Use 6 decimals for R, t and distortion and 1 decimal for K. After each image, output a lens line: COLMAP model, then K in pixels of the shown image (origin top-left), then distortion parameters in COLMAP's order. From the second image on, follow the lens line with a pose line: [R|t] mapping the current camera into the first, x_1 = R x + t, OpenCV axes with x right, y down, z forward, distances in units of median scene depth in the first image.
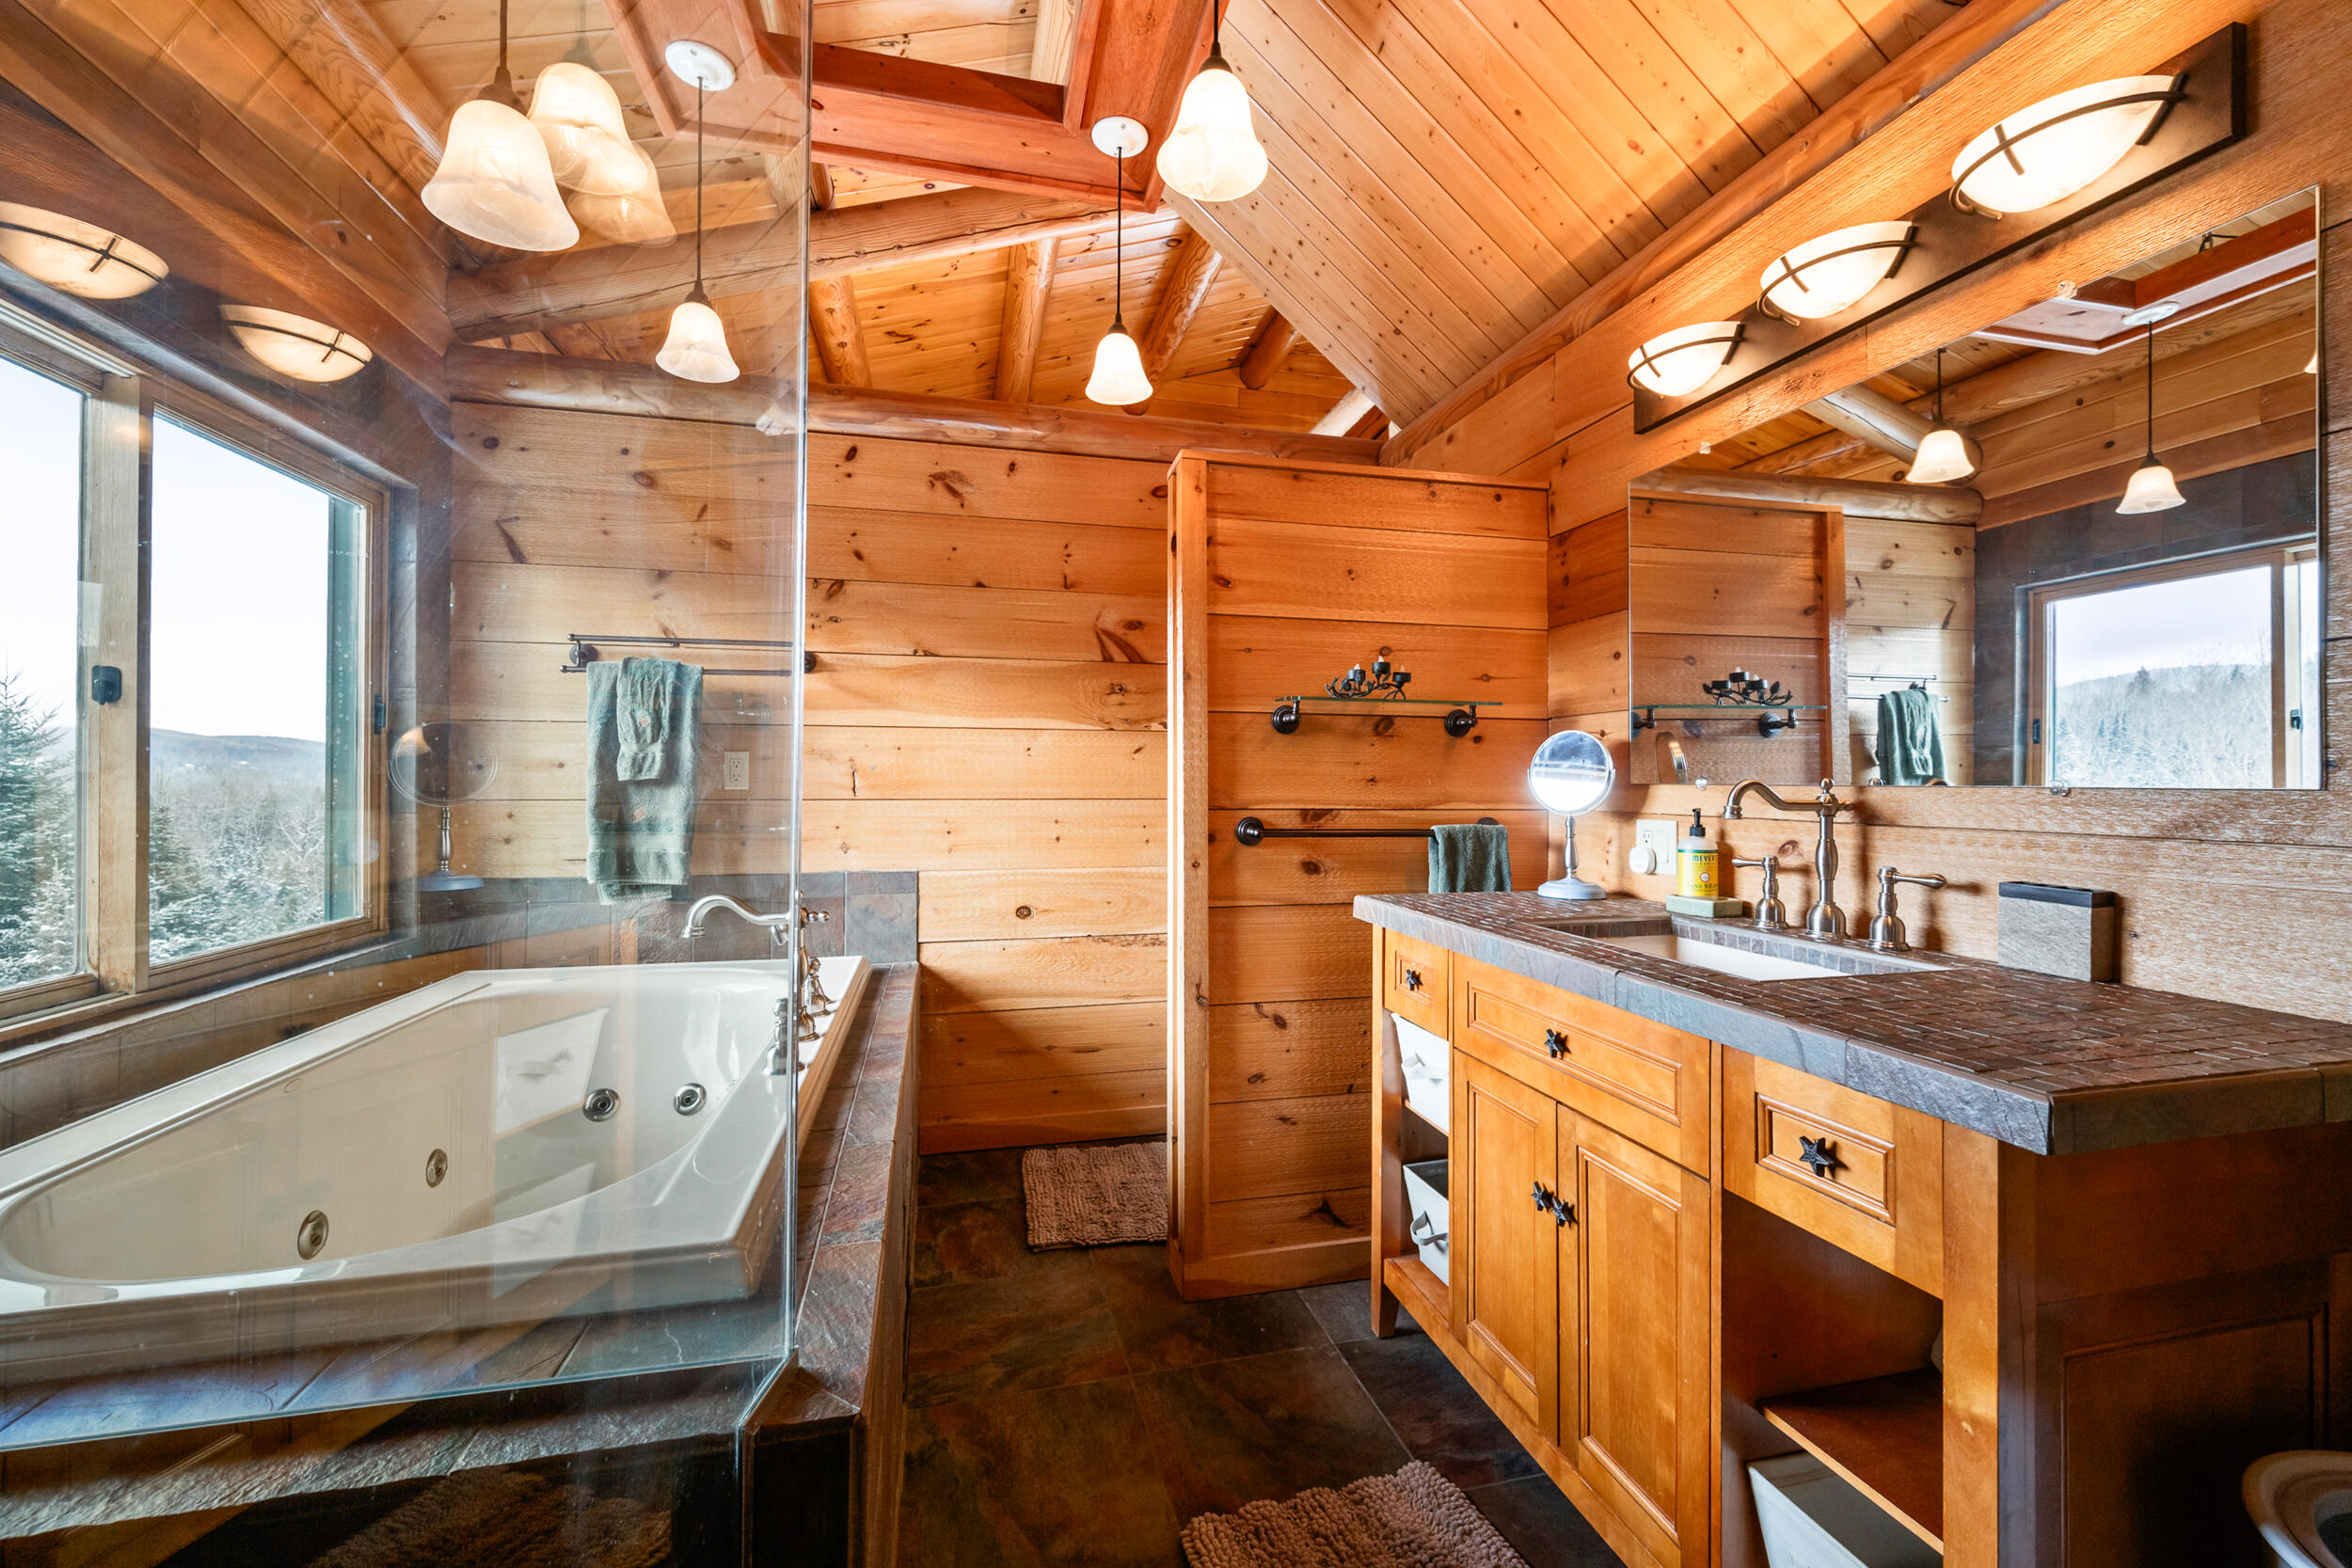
lens RADIAL K [[928.2, 0, 1156.8], [0, 928.2, 775.6], [0, 0, 1]] dist [0.000070, -0.000743]
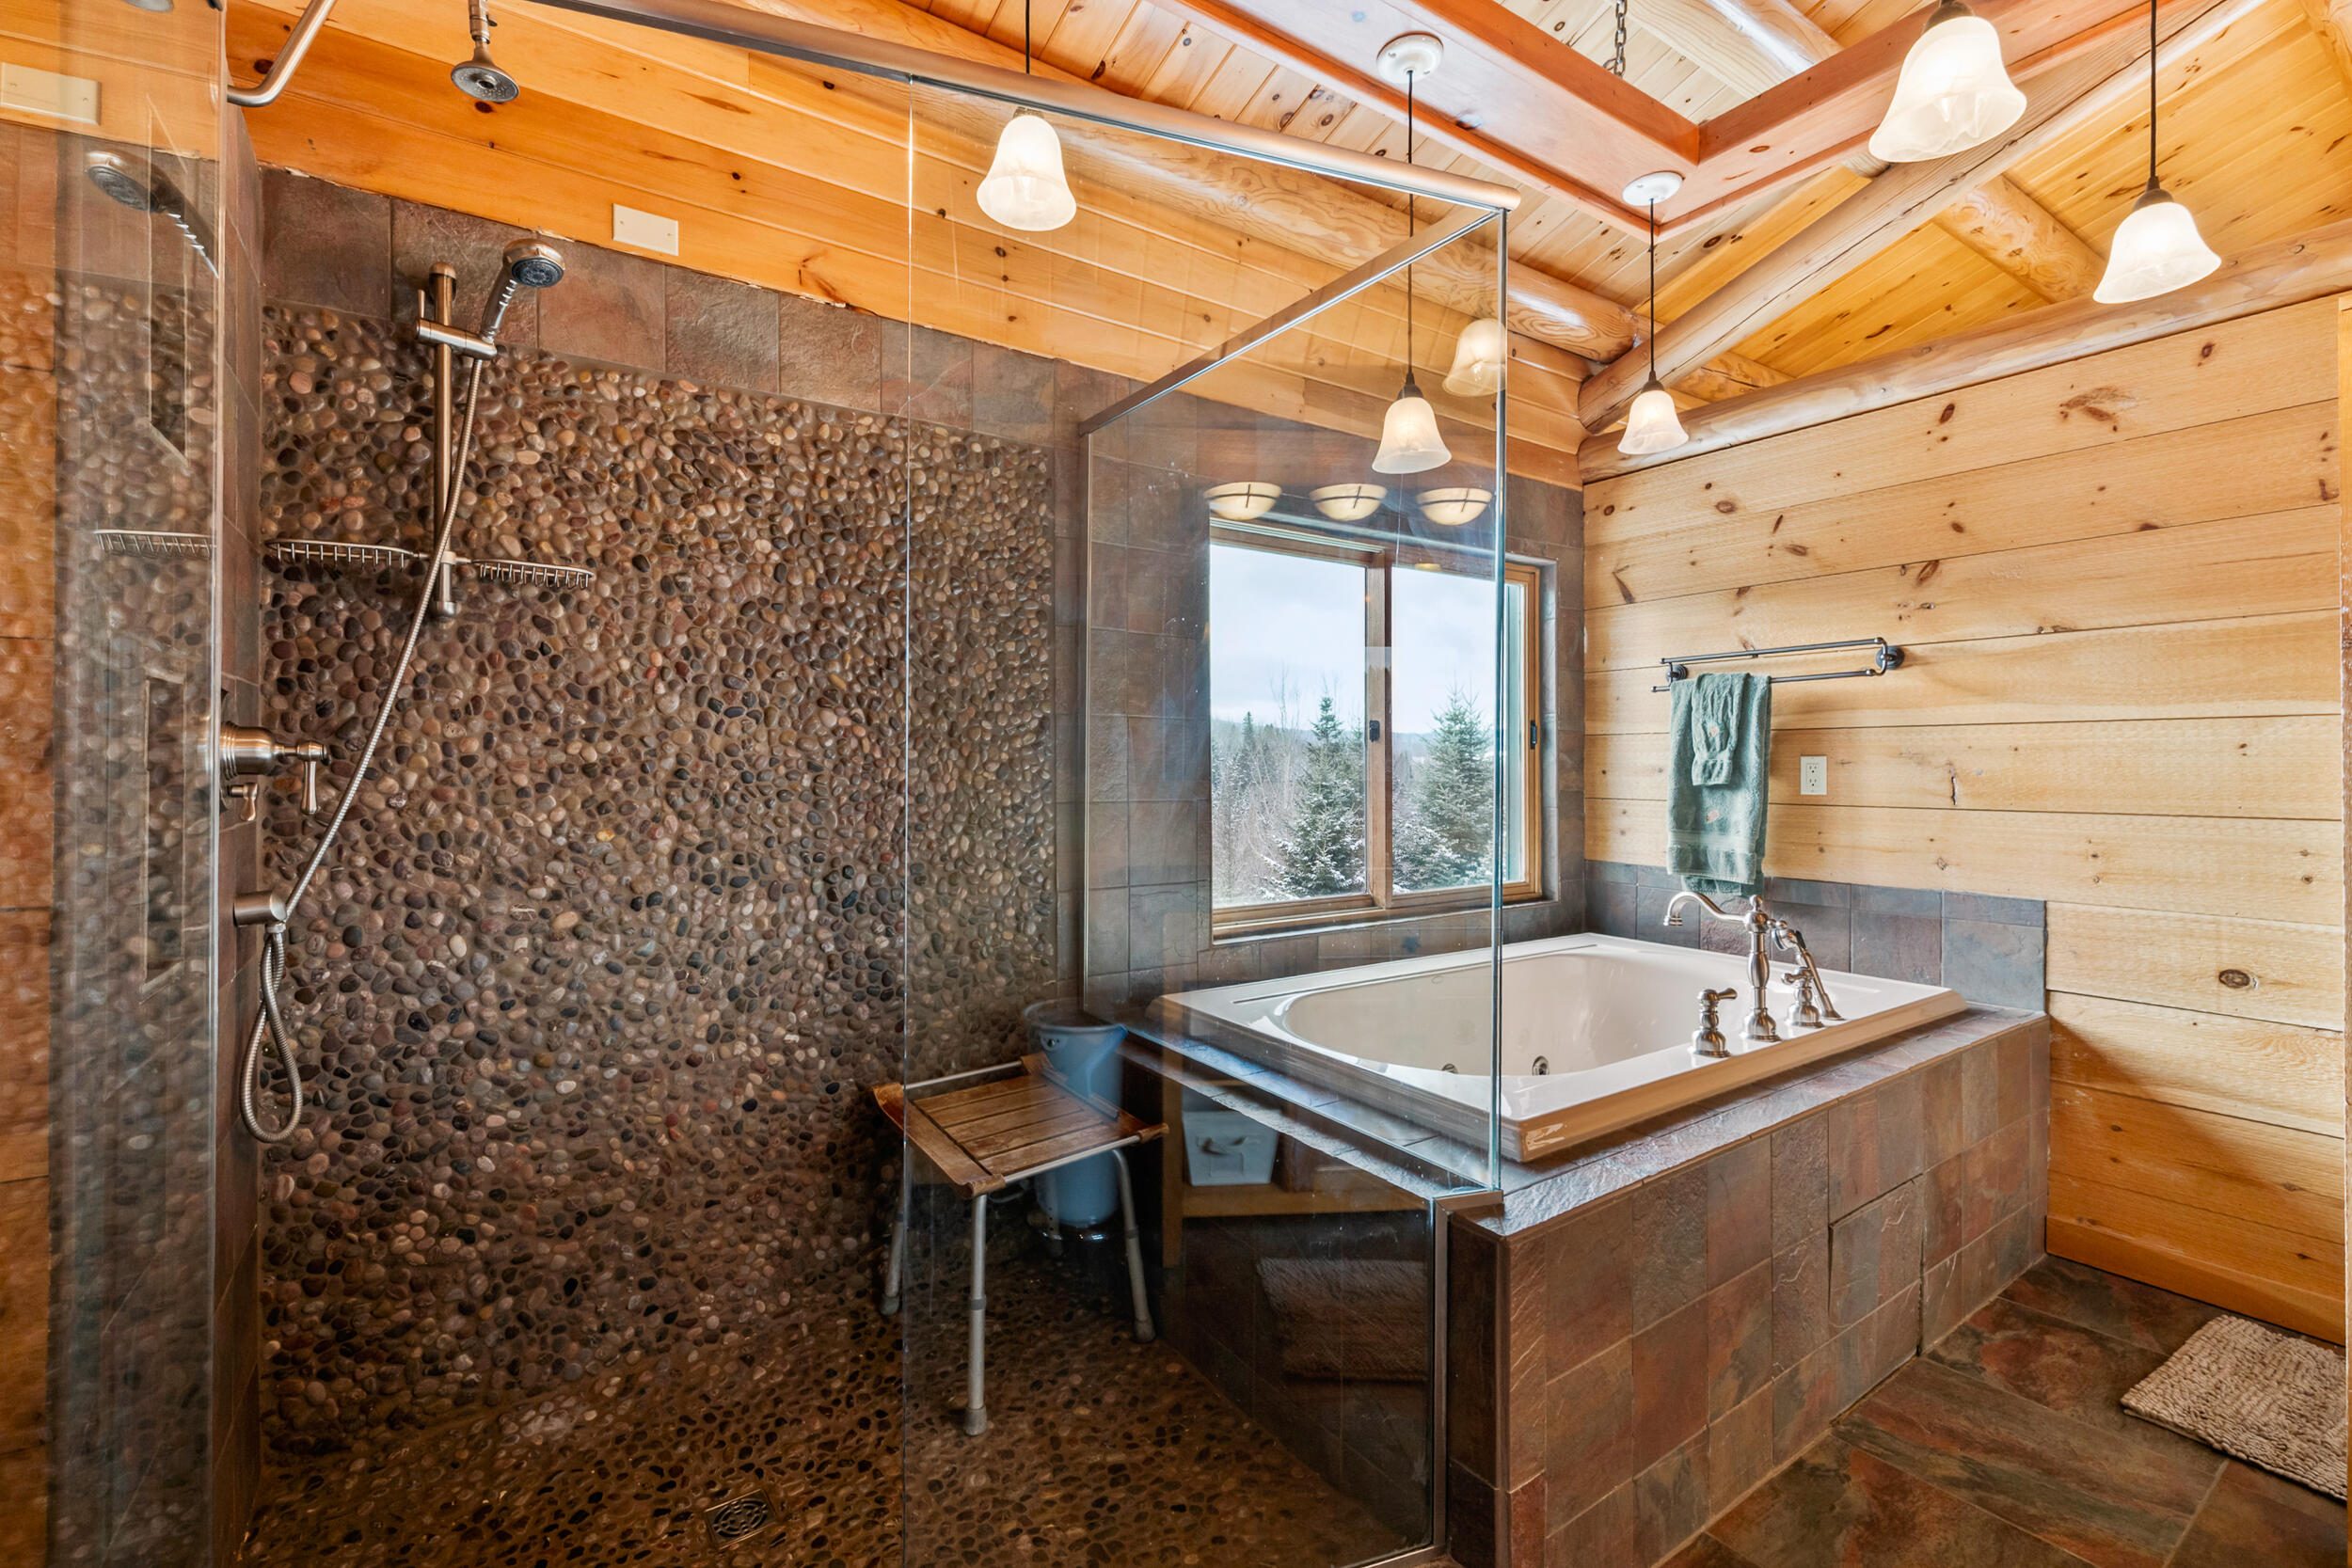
lens RADIAL K [[992.8, 0, 1167.9], [0, 992.8, 765.0], [0, 0, 1]] dist [-0.003509, 0.000208]
pose [[0.348854, -0.002575, -0.937174, 0.327242], [0.006752, 0.999977, -0.000235, -0.023148], [0.937153, -0.006246, 0.348863, -0.017191]]
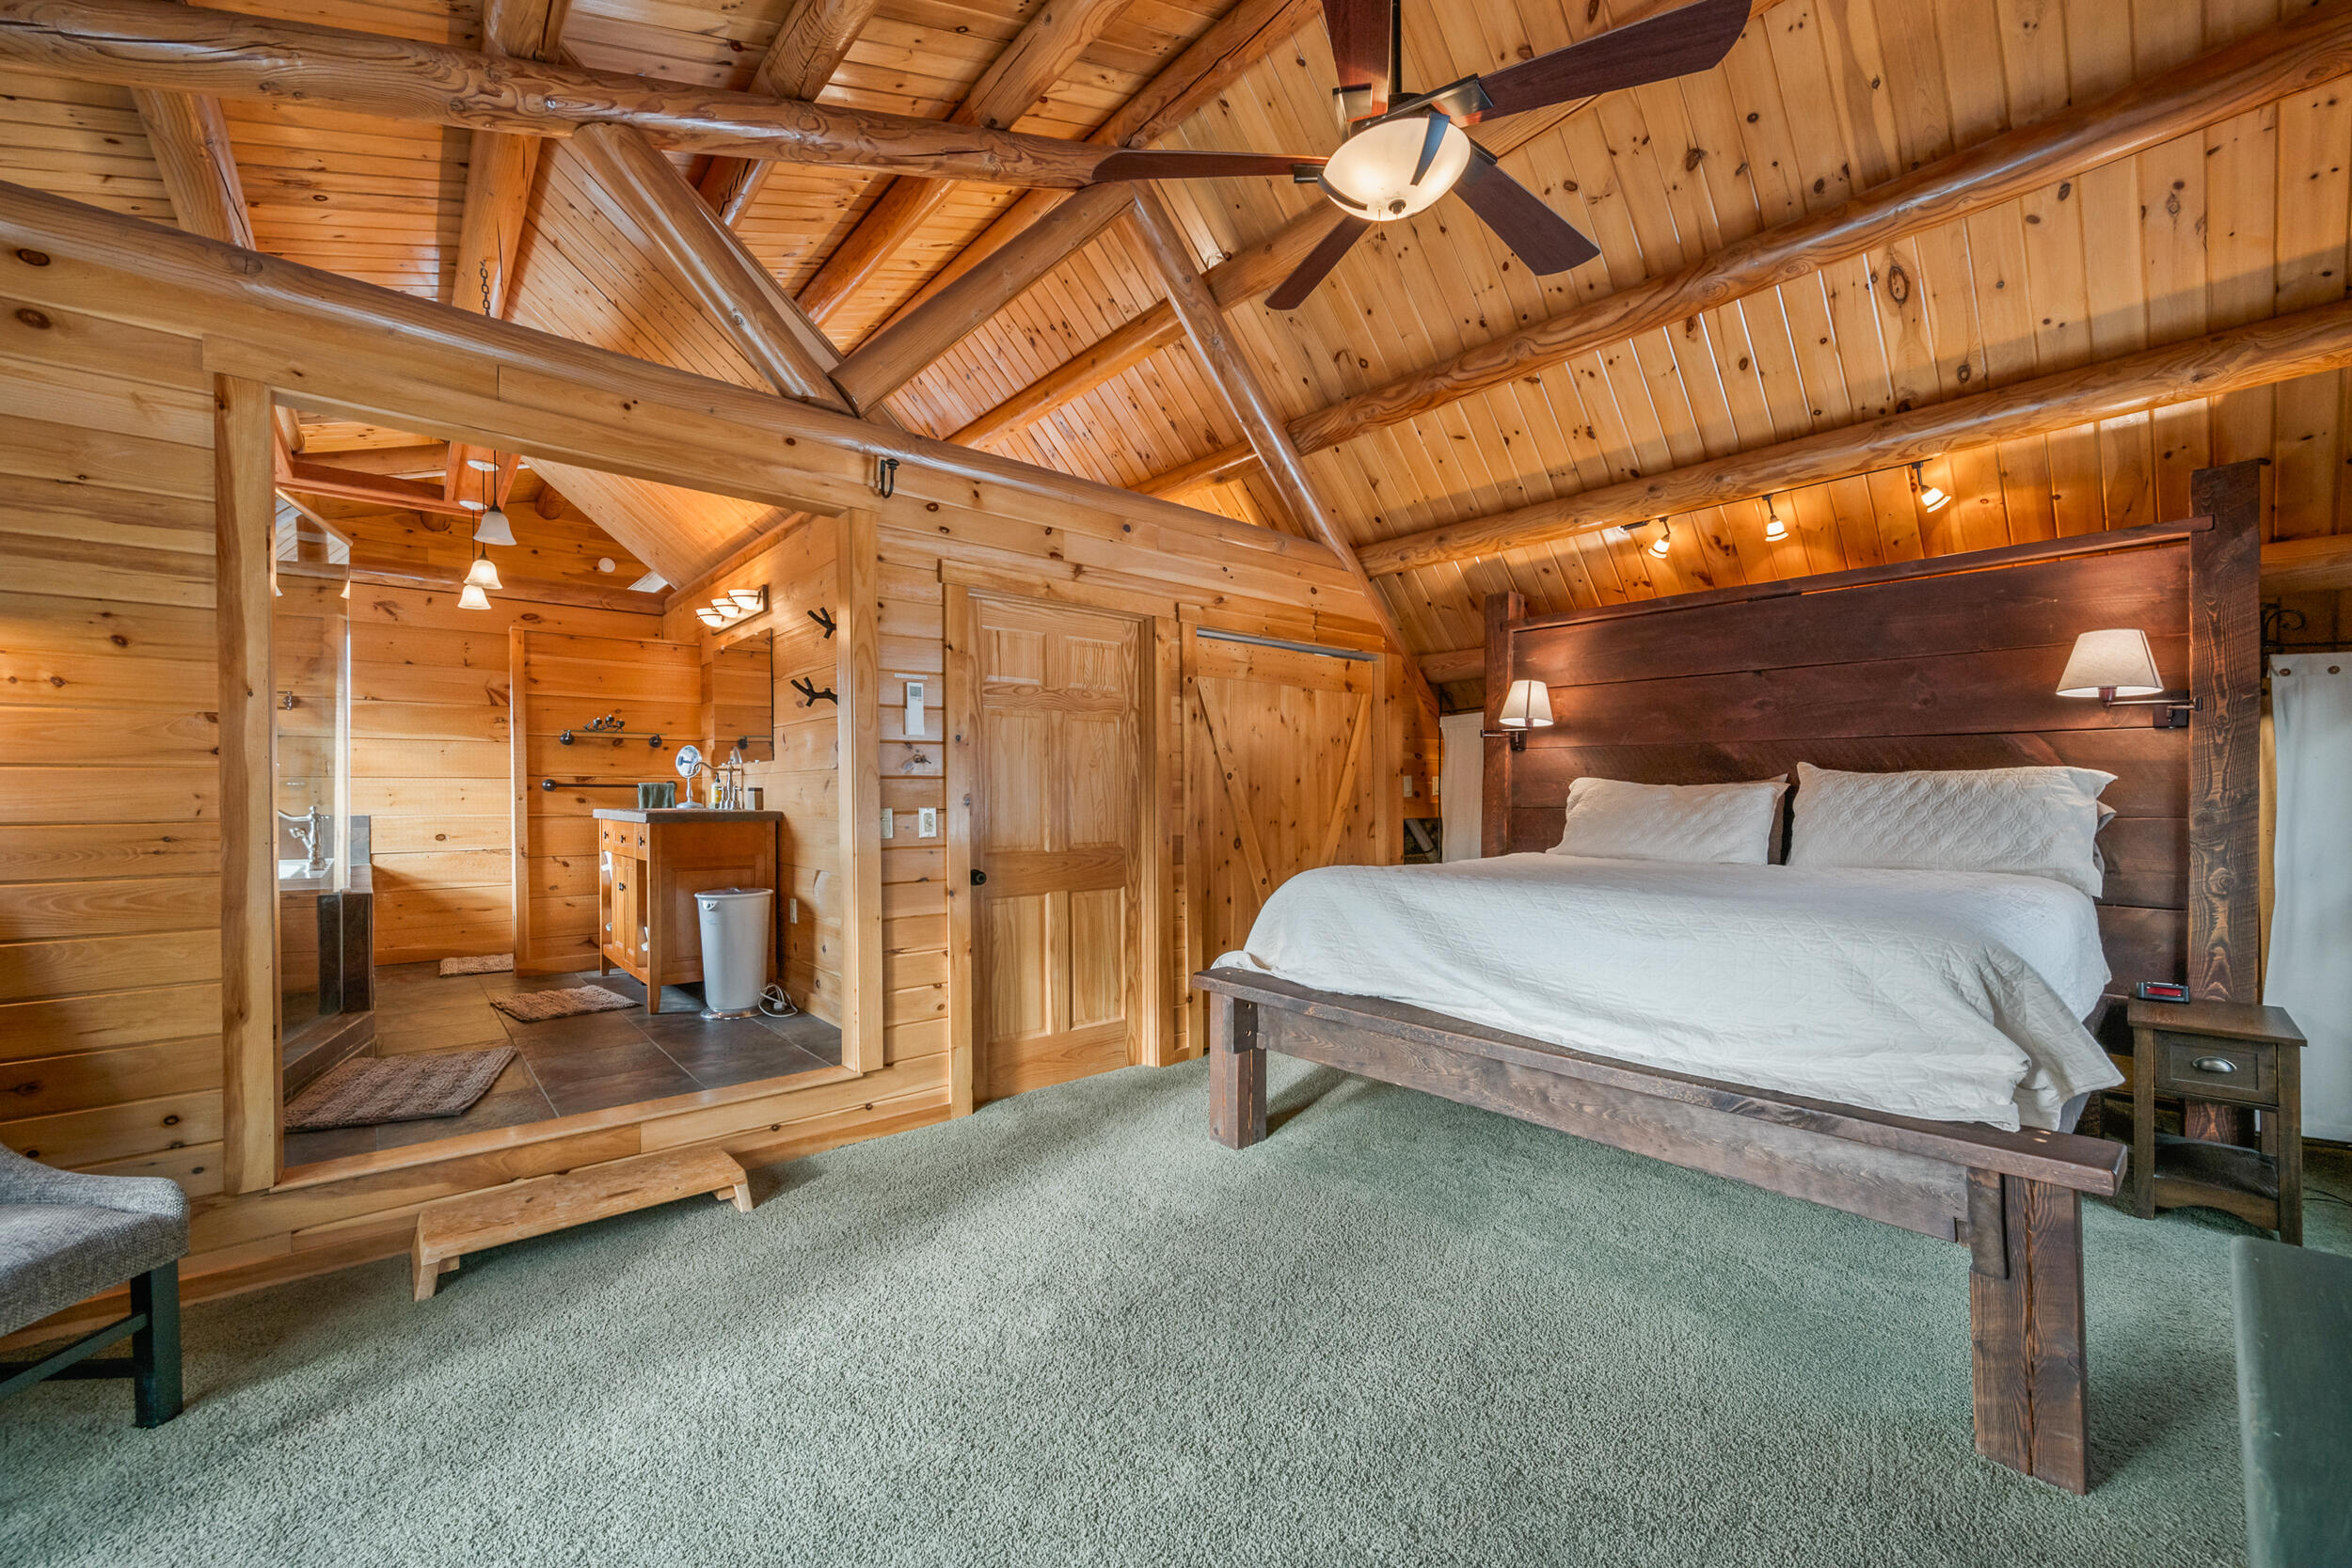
lens RADIAL K [[928.2, 0, 1166.4], [0, 928.2, 797.0], [0, 0, 1]] dist [0.000070, -0.000743]
pose [[0.888012, -0.009630, 0.459719, 0.354713], [0.006303, 0.999942, 0.008771, 0.068271], [-0.459777, -0.004891, 0.888021, -1.600422]]
